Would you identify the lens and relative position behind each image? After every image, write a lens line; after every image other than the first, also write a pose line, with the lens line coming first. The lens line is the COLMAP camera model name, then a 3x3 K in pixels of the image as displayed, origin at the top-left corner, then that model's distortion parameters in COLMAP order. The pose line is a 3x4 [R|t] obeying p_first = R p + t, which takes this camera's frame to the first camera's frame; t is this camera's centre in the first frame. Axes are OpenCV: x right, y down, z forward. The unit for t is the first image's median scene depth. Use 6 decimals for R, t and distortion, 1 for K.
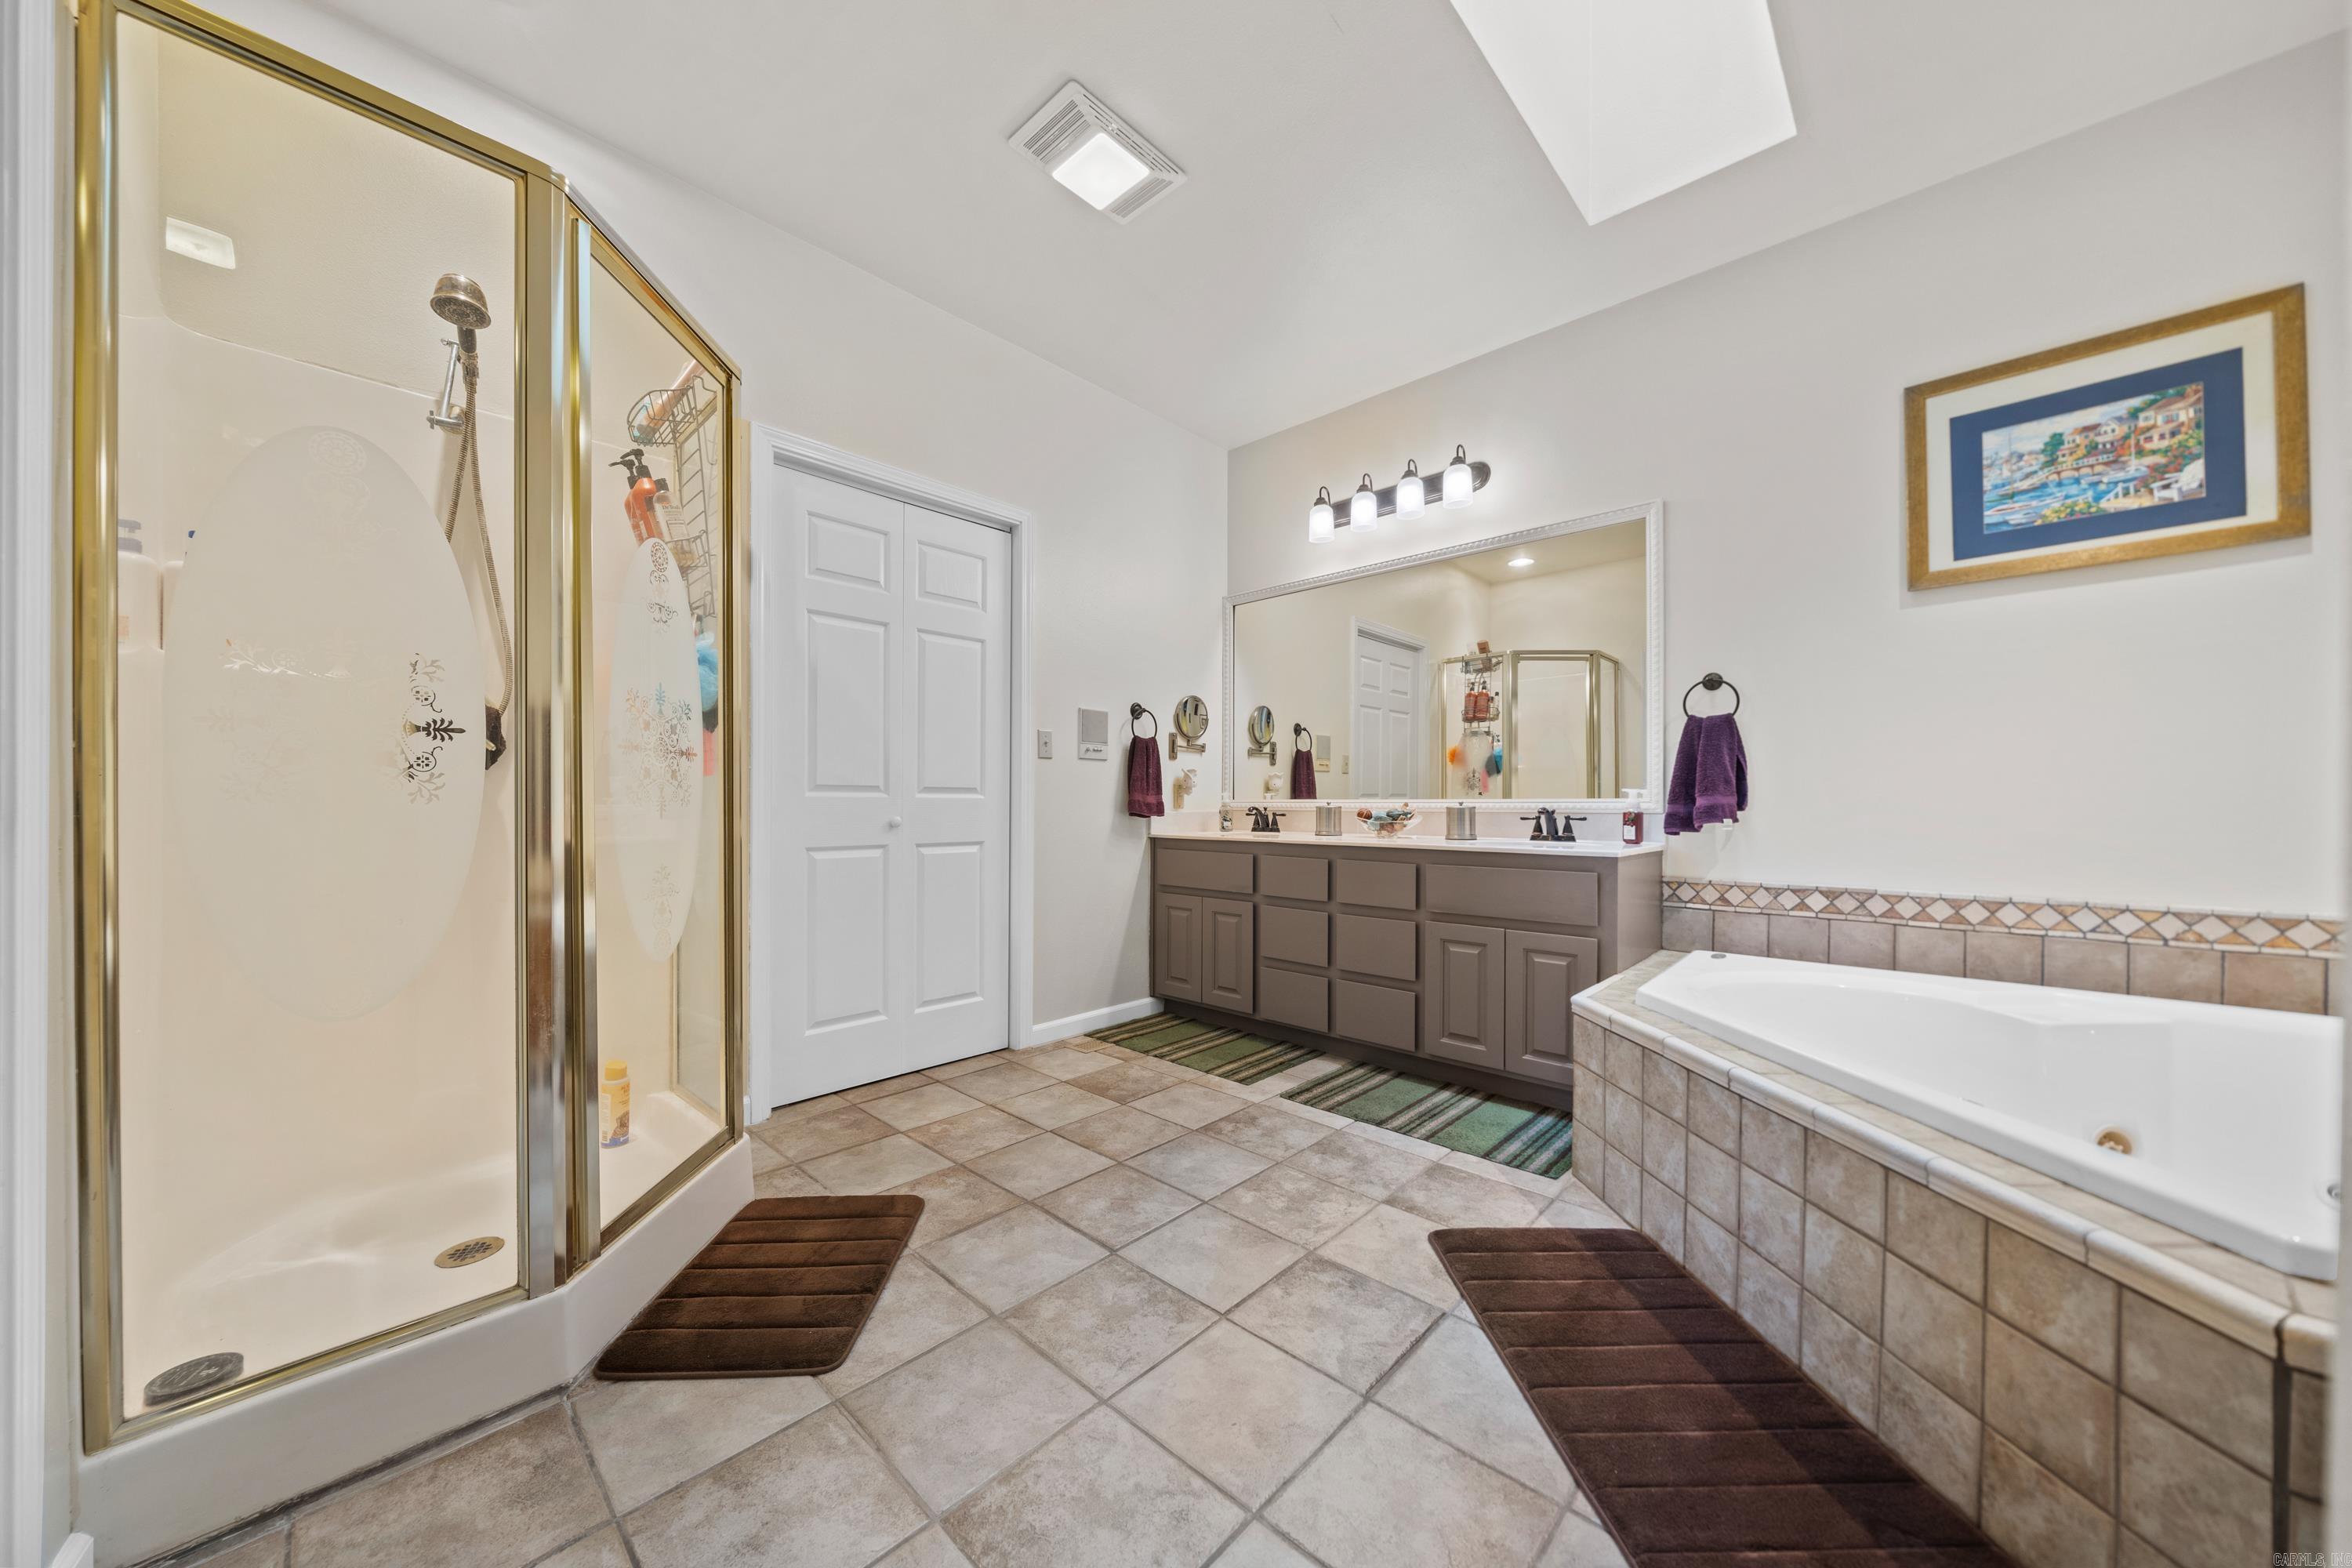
lens RADIAL K [[811.3, 0, 1162.3], [0, 811.3, 800.1], [0, 0, 1]] dist [-0.006752, 0.000811]
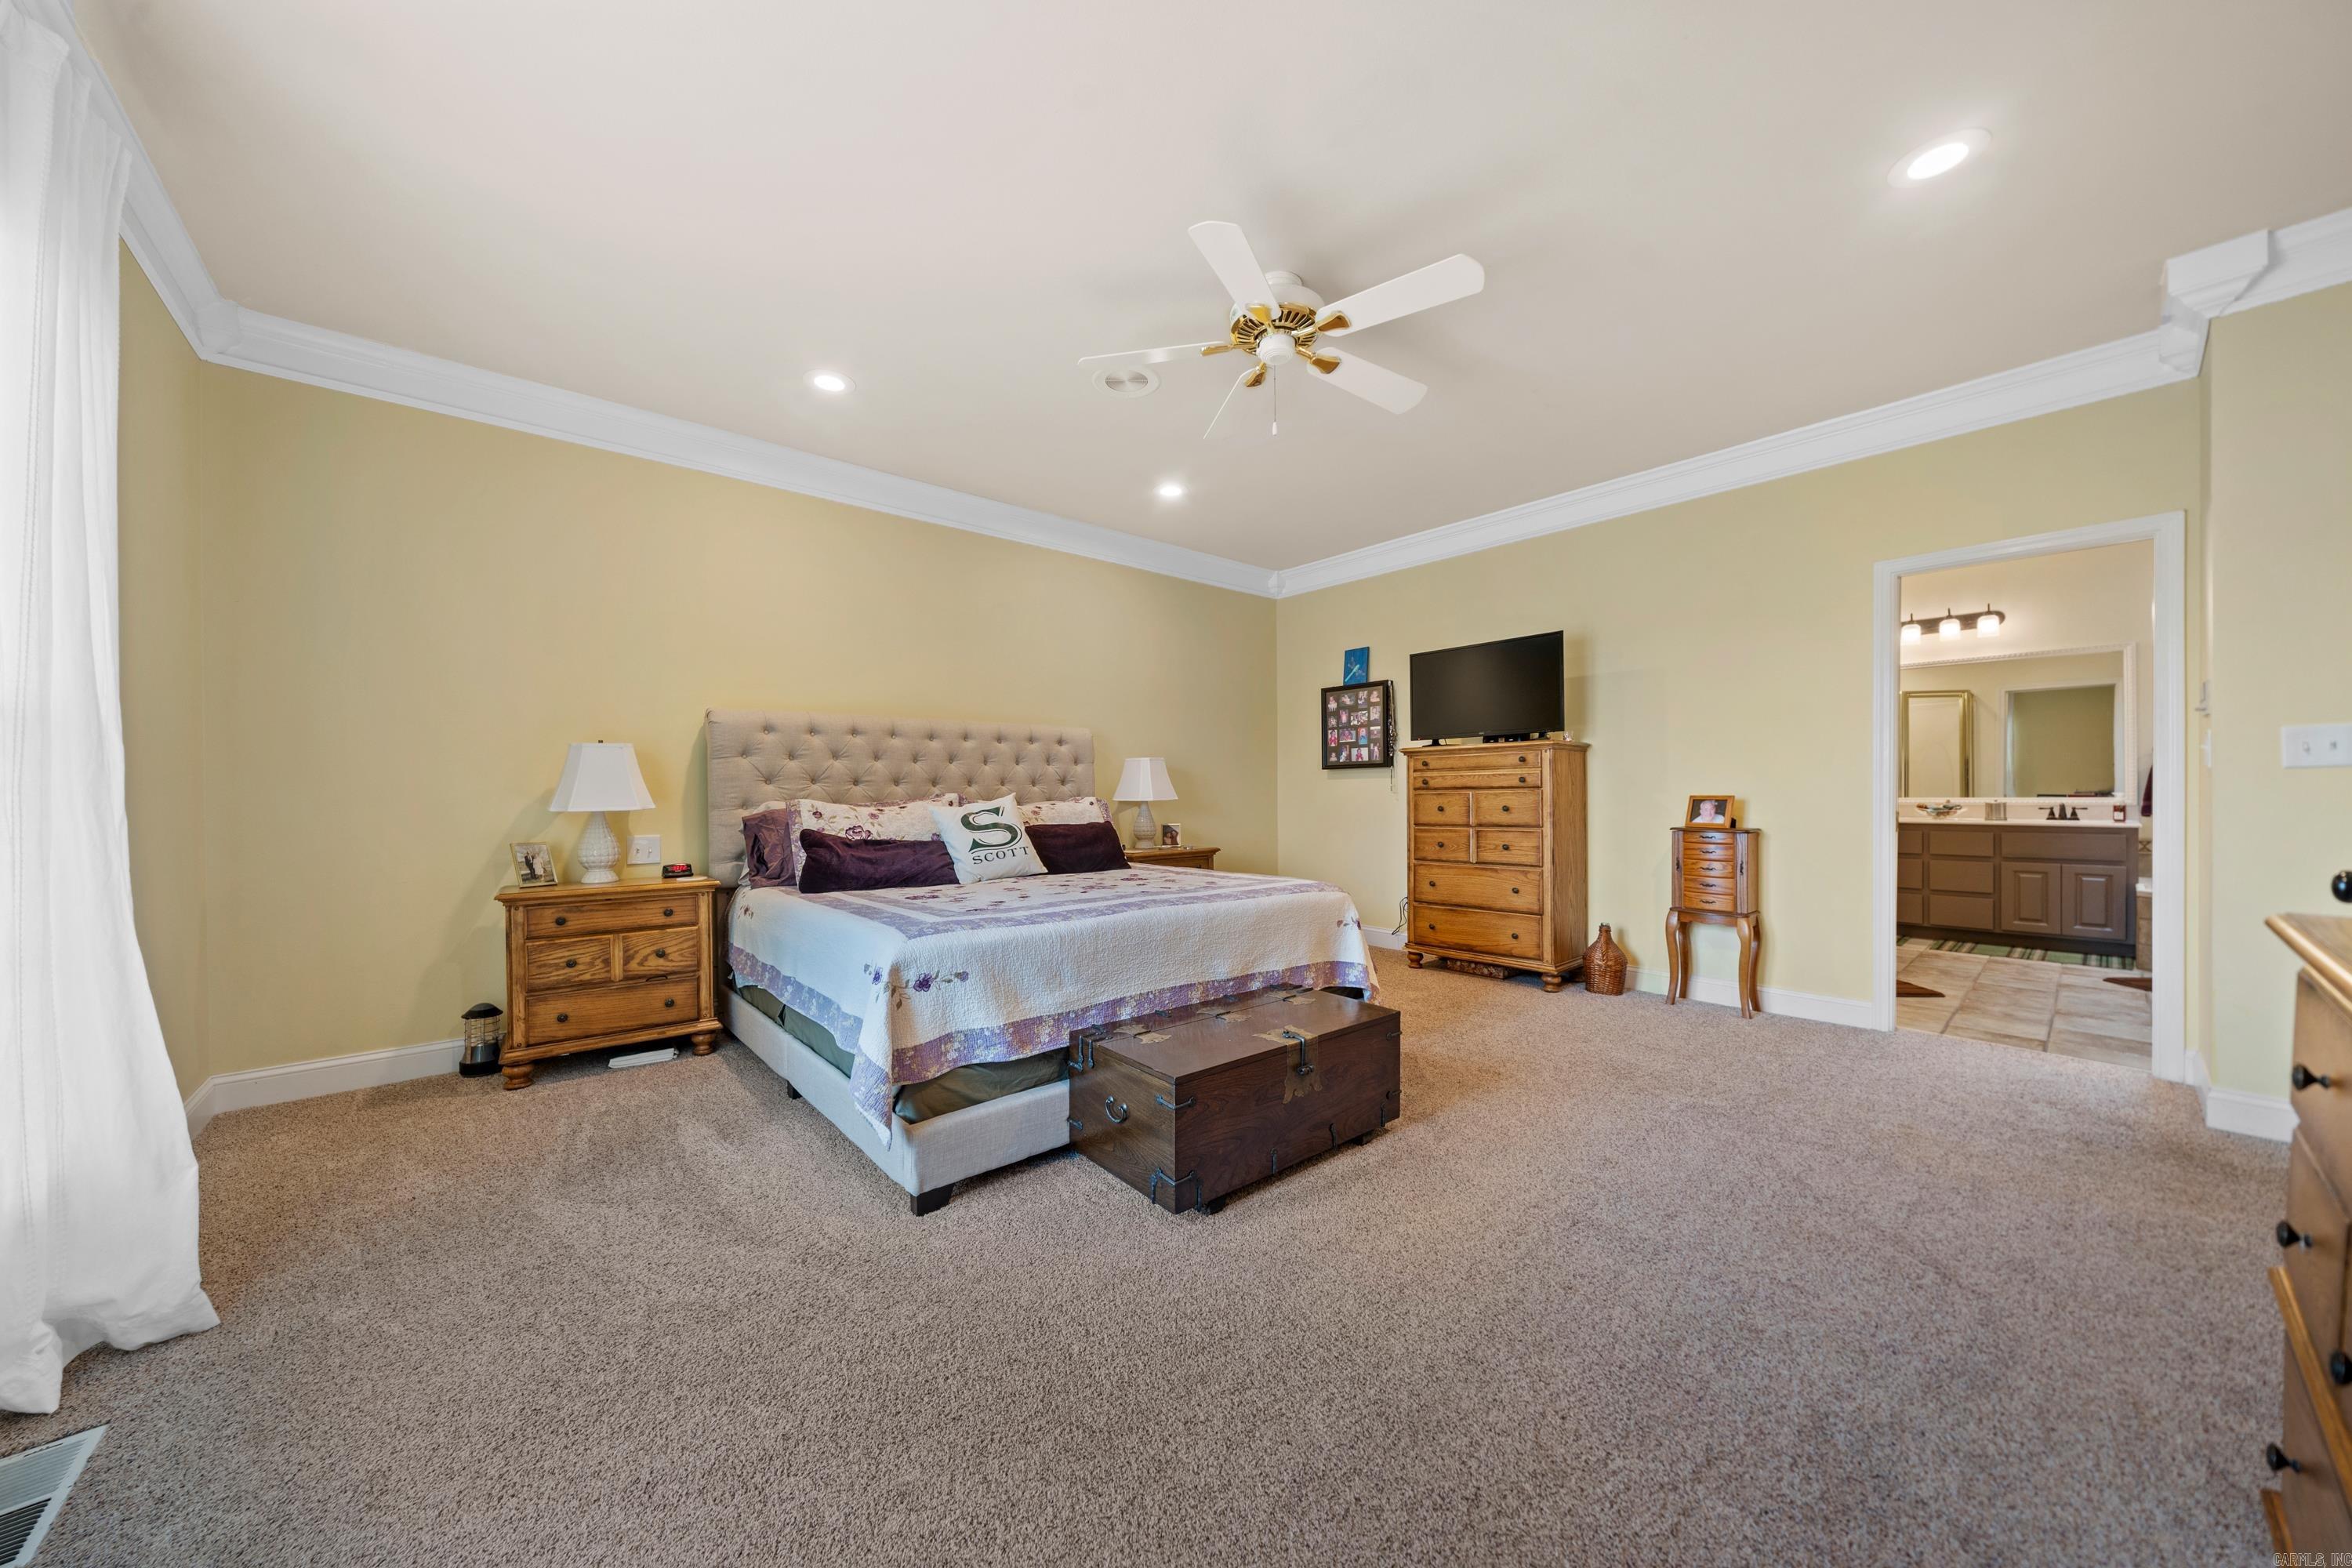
lens RADIAL K [[811.3, 0, 1163.9], [0, 811.3, 793.2], [0, 0, 1]] dist [-0.006752, 0.000811]
pose [[0.994942, -0.011851, -0.099747, -1.795954], [0.013463, 0.999789, 0.015504, -0.088489], [0.099543, -0.016769, 0.994892, -1.362084]]
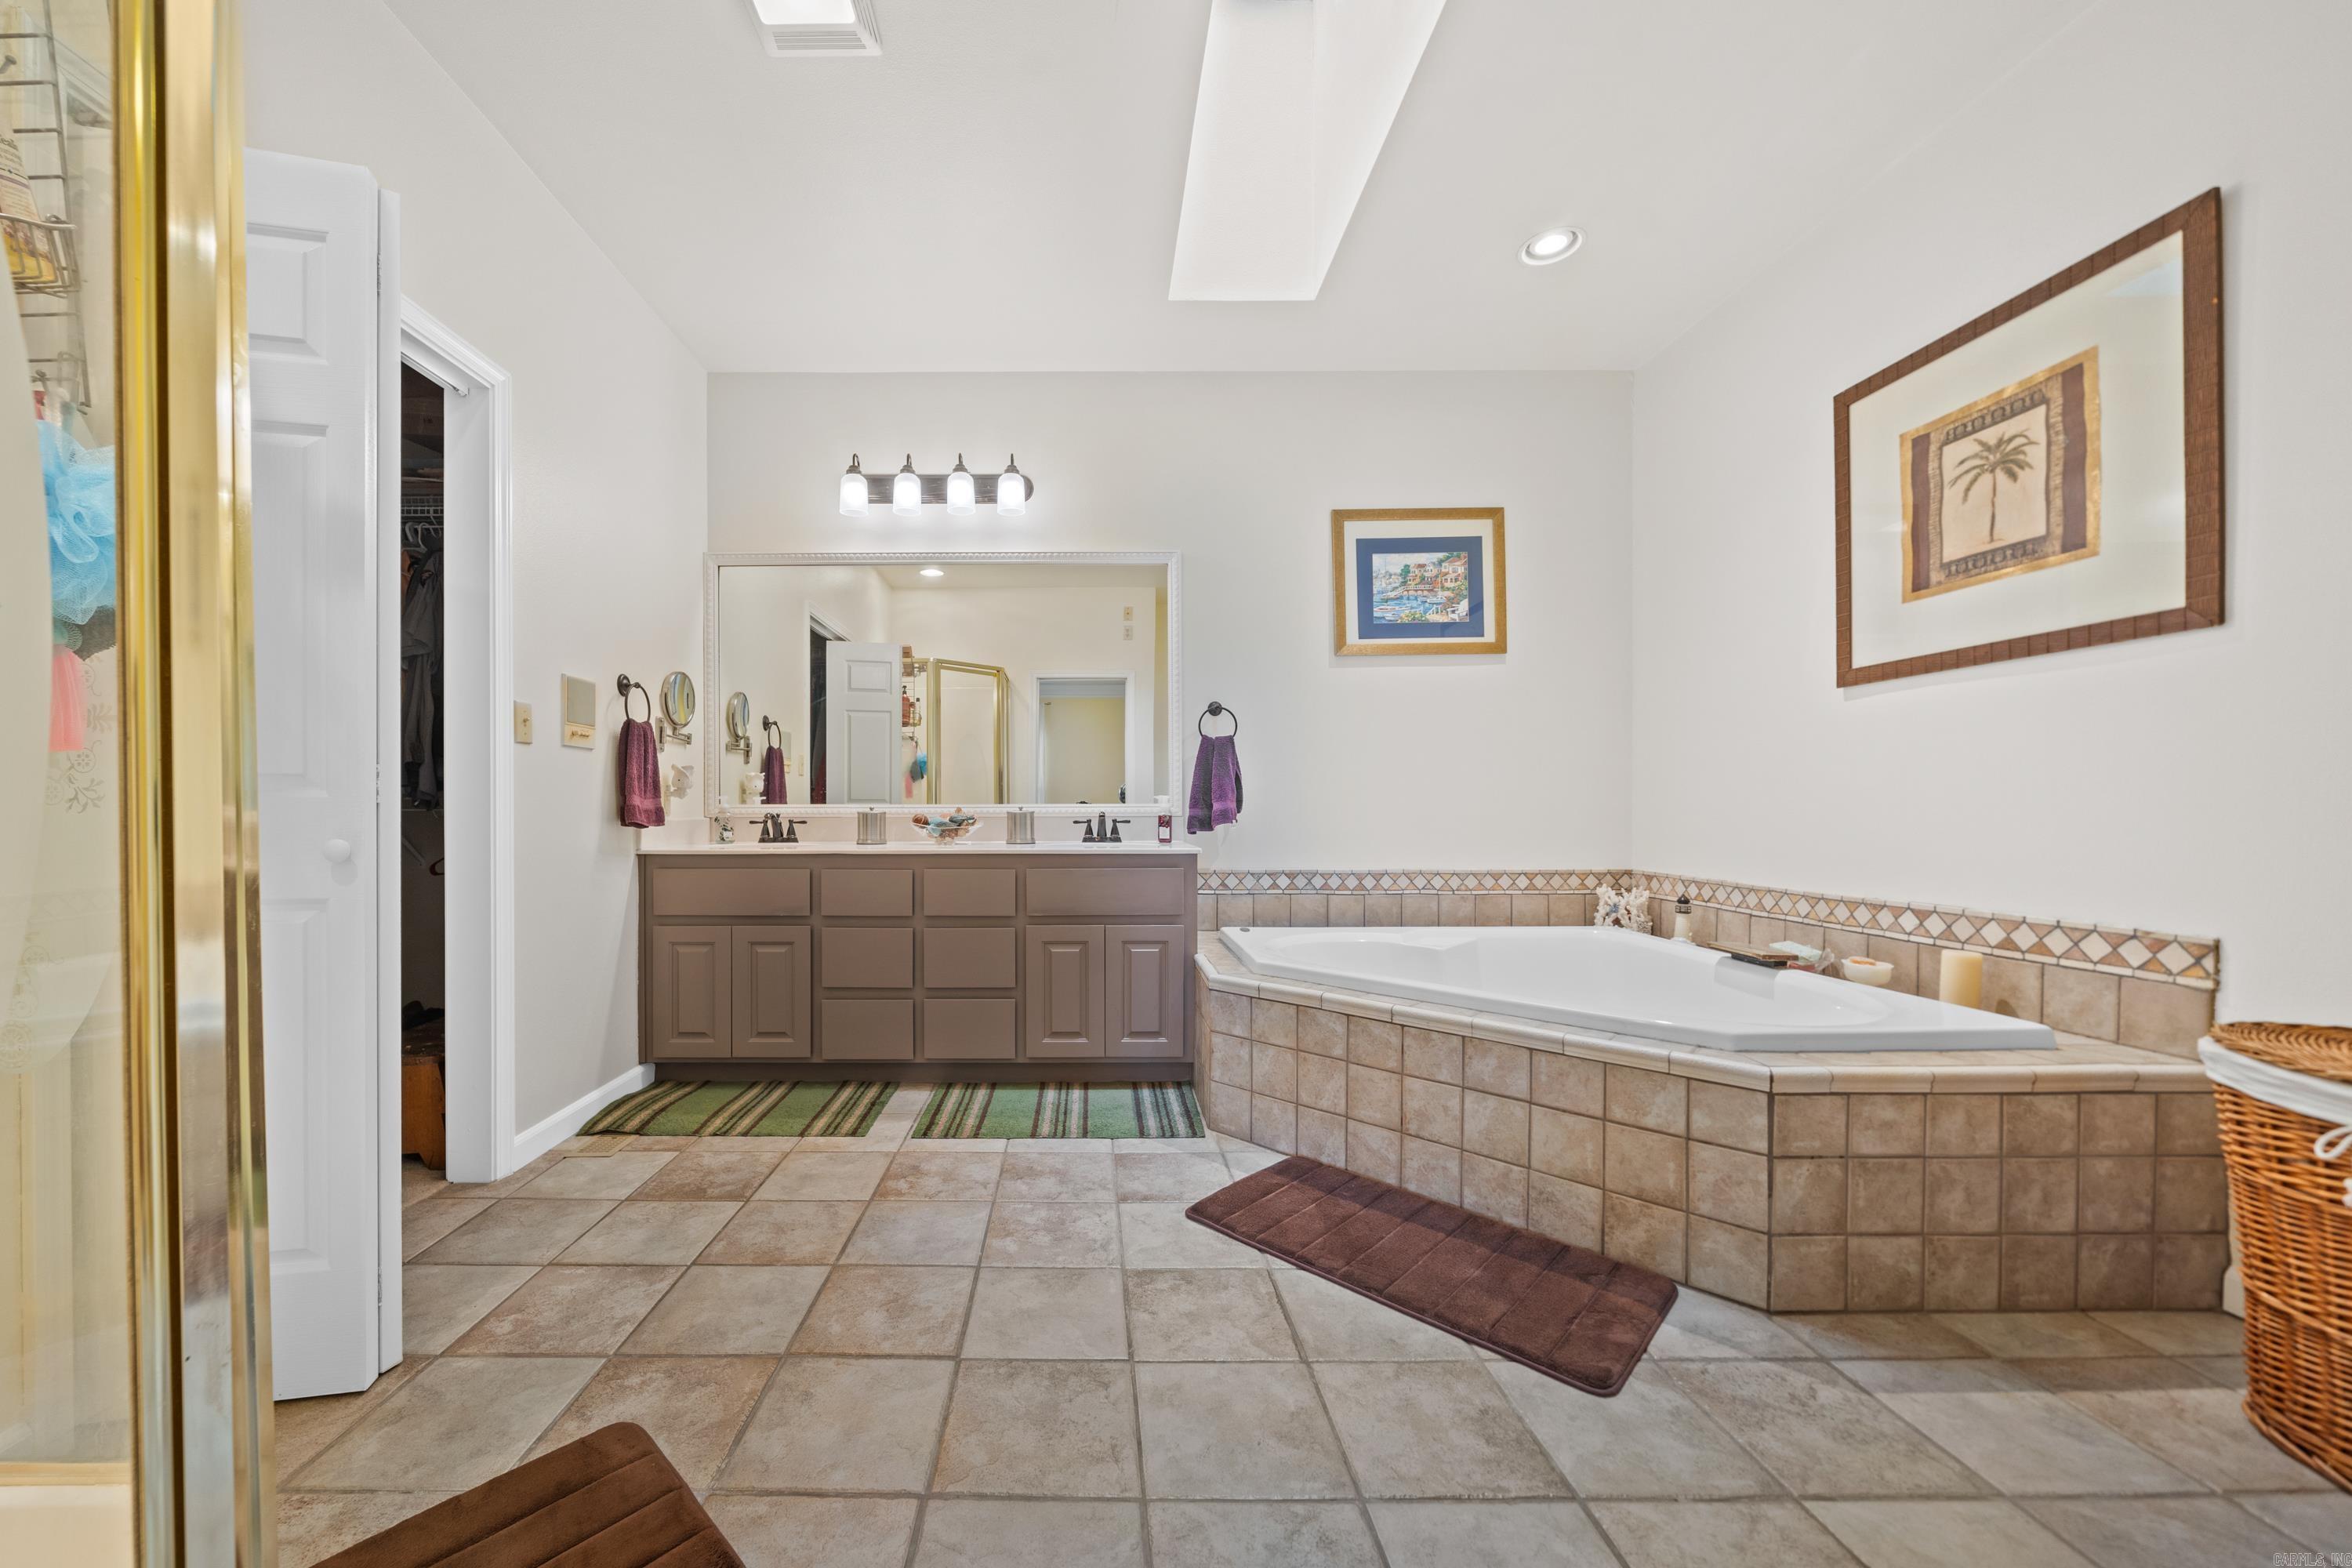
lens RADIAL K [[859.8, 0, 1085.3], [0, 859.8, 809.6], [0, 0, 1]] dist [-0.002668, -0.000112]
pose [[0.726902, -0.003461, 0.686732, -0.424833], [0.000405, 0.999989, 0.004612, 0.001284], [-0.686741, -0.003074, 0.726896, 0.216560]]
